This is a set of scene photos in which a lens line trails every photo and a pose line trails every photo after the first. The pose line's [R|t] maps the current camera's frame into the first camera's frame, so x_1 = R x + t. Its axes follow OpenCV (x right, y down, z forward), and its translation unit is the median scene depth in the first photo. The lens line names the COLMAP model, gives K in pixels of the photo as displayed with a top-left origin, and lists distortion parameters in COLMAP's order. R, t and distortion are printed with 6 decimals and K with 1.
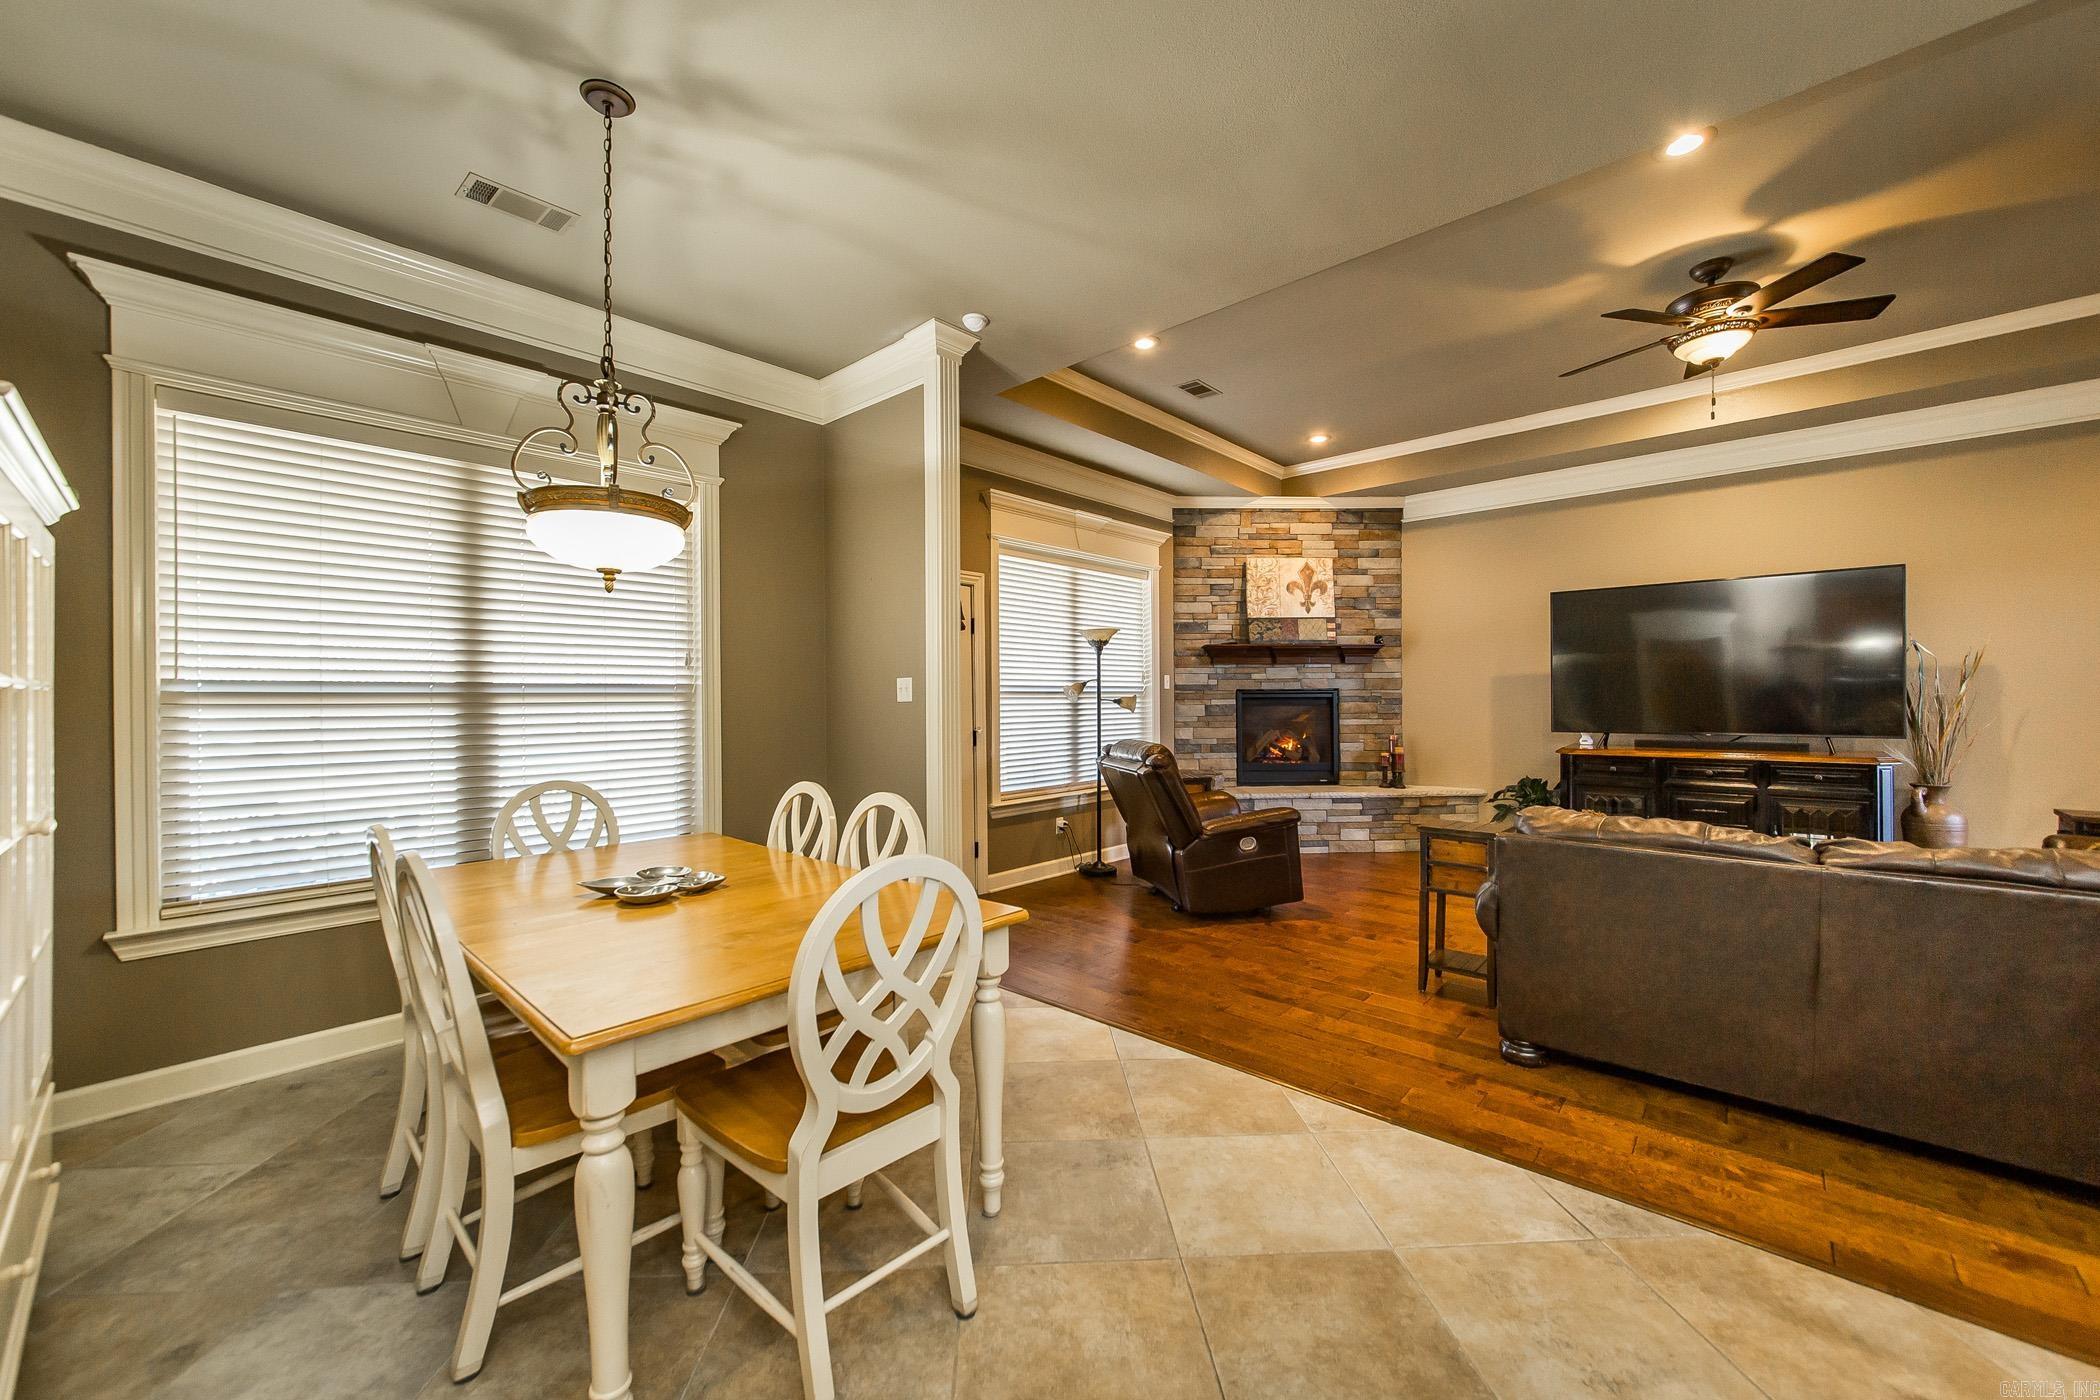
lens RADIAL K [[822.2, 0, 1043.3], [0, 822.2, 702.7], [0, 0, 1]] dist [0.000134, -0.000084]
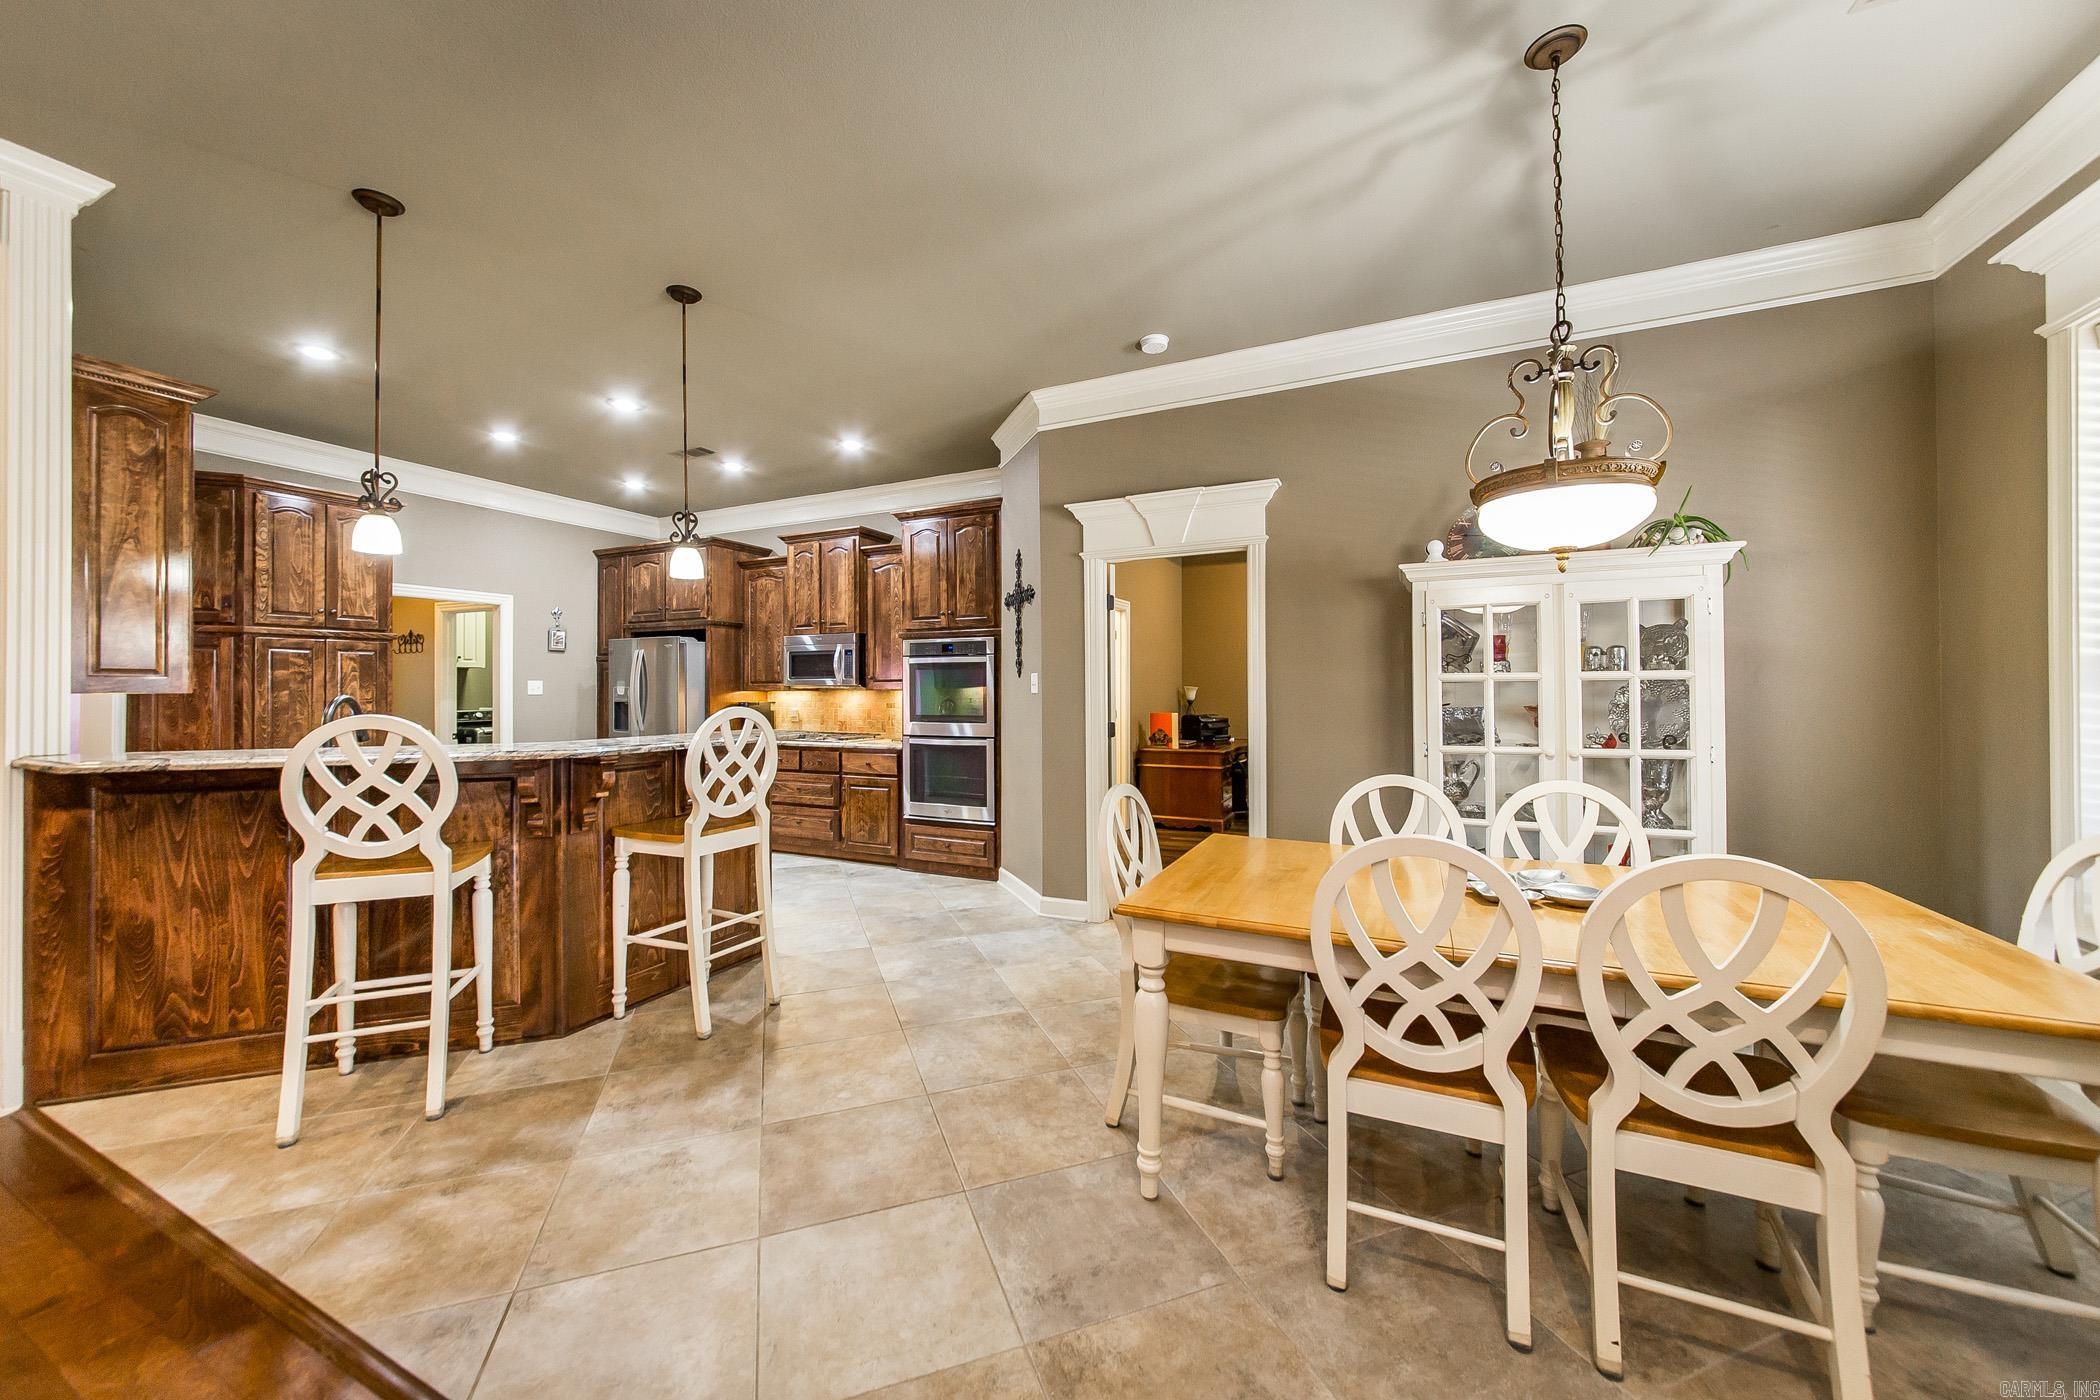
lens RADIAL K [[772.7, 0, 1043.8], [0, 772.7, 688.1], [0, 0, 1]] dist [-0.010821, 0.000020]
pose [[-0.958512, 0.013011, -0.284755, 0.283222], [0.011991, 0.999914, 0.005323, -0.014787], [0.284800, 0.001688, -0.958586, 1.630553]]
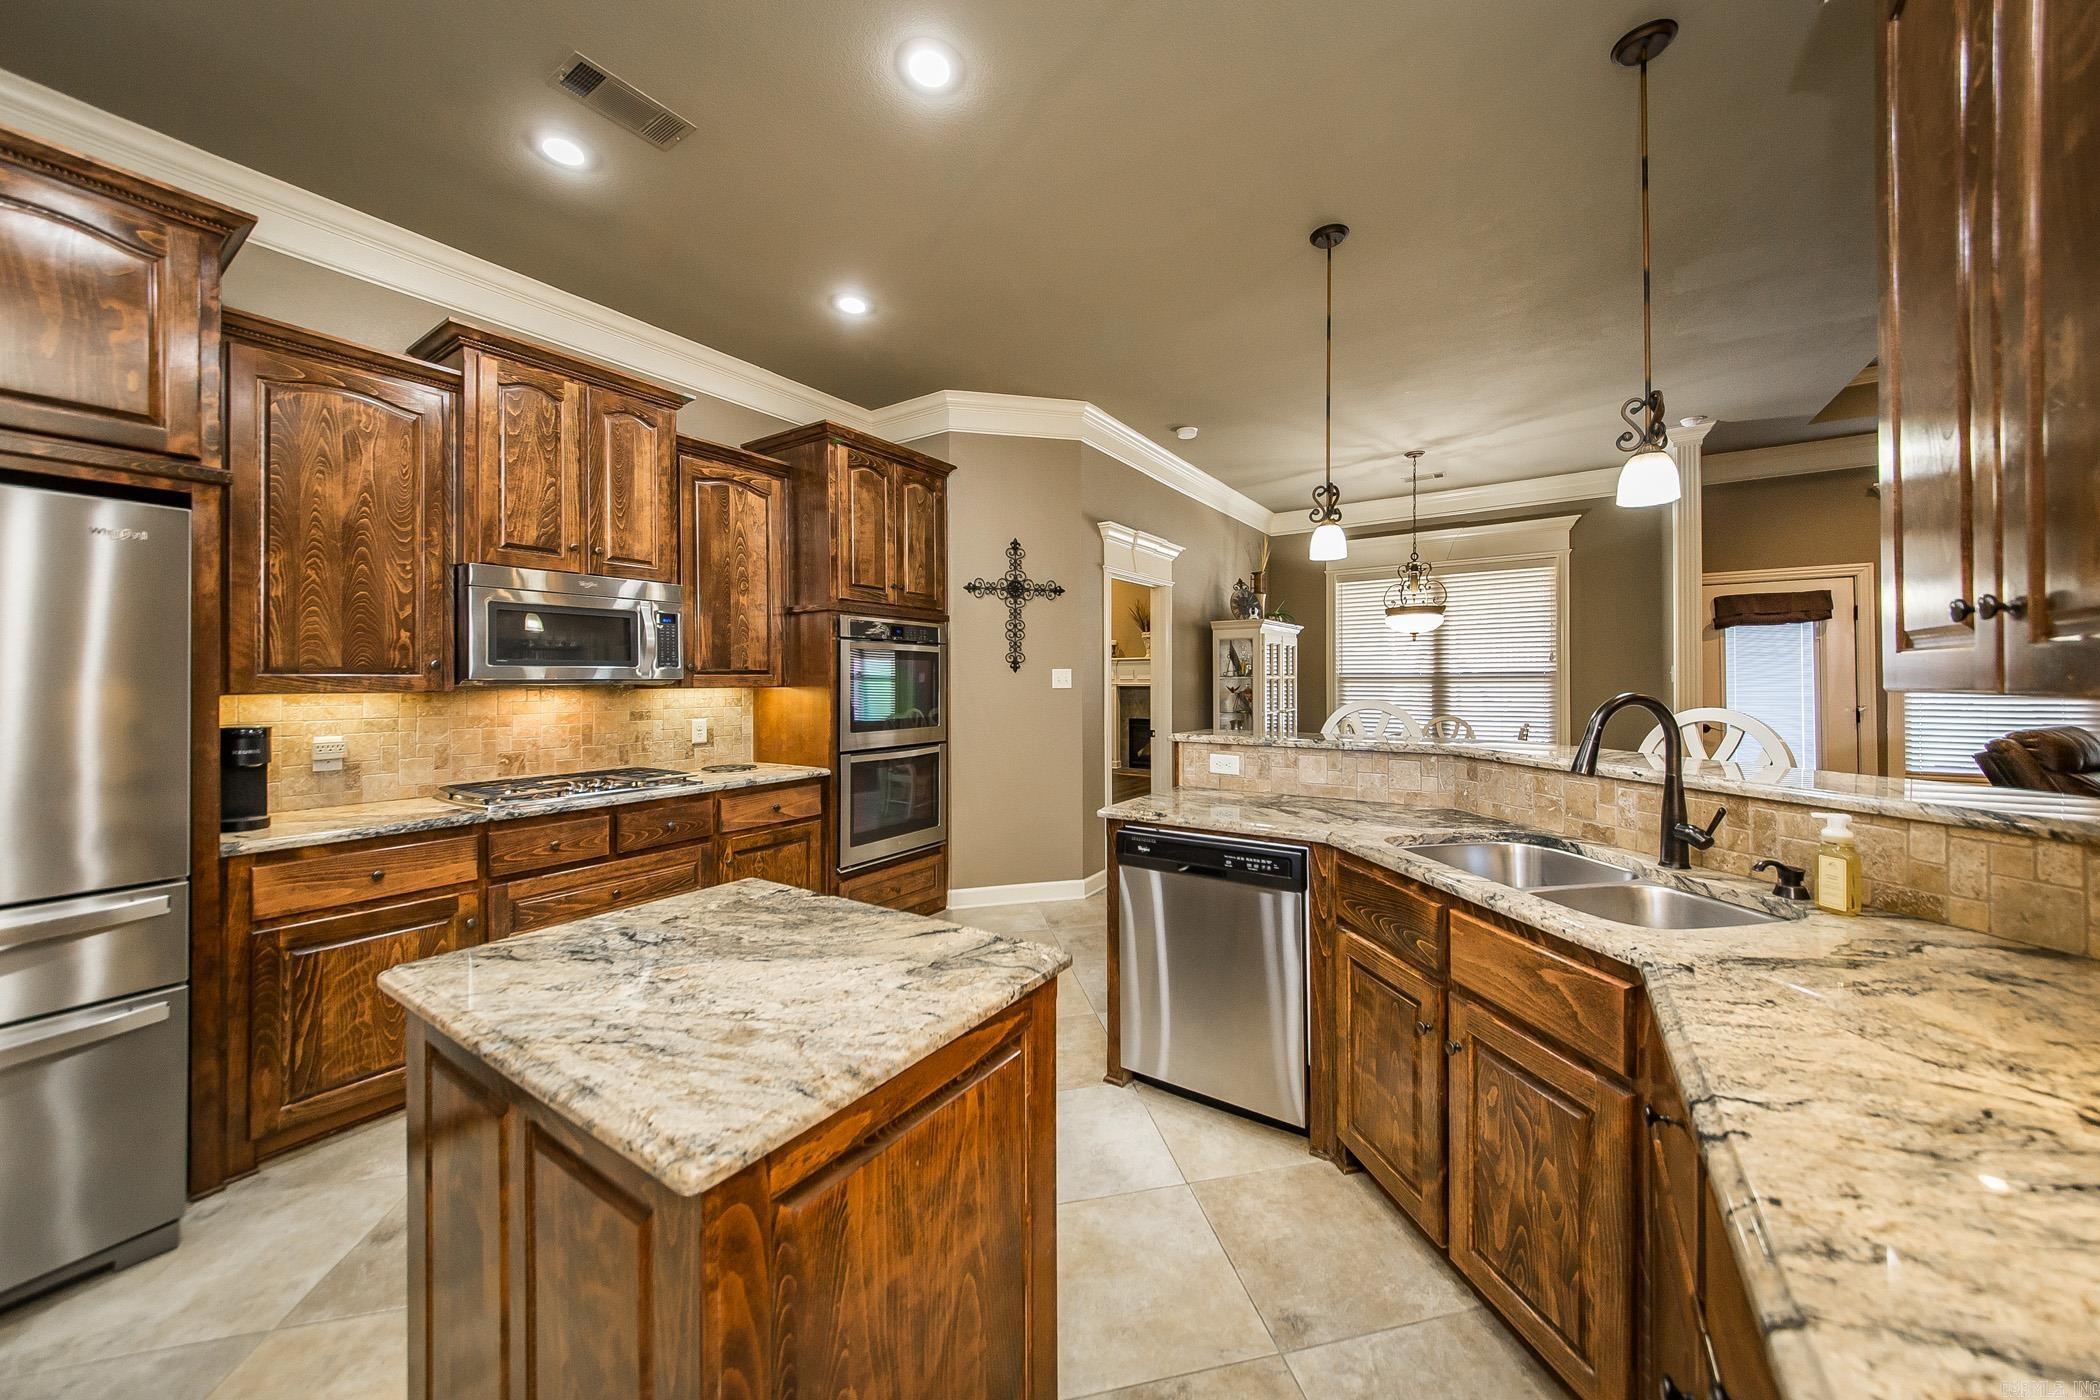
lens RADIAL K [[713.7, 0, 1100.1], [0, 713.7, 683.8], [0, 0, 1]] dist [0.015882, -0.011383]
pose [[0.174645, 0.012976, -0.984546, 1.535358], [0.000002, 0.999913, 0.013179, -0.027033], [0.984631, -0.002304, 0.174630, -0.391642]]
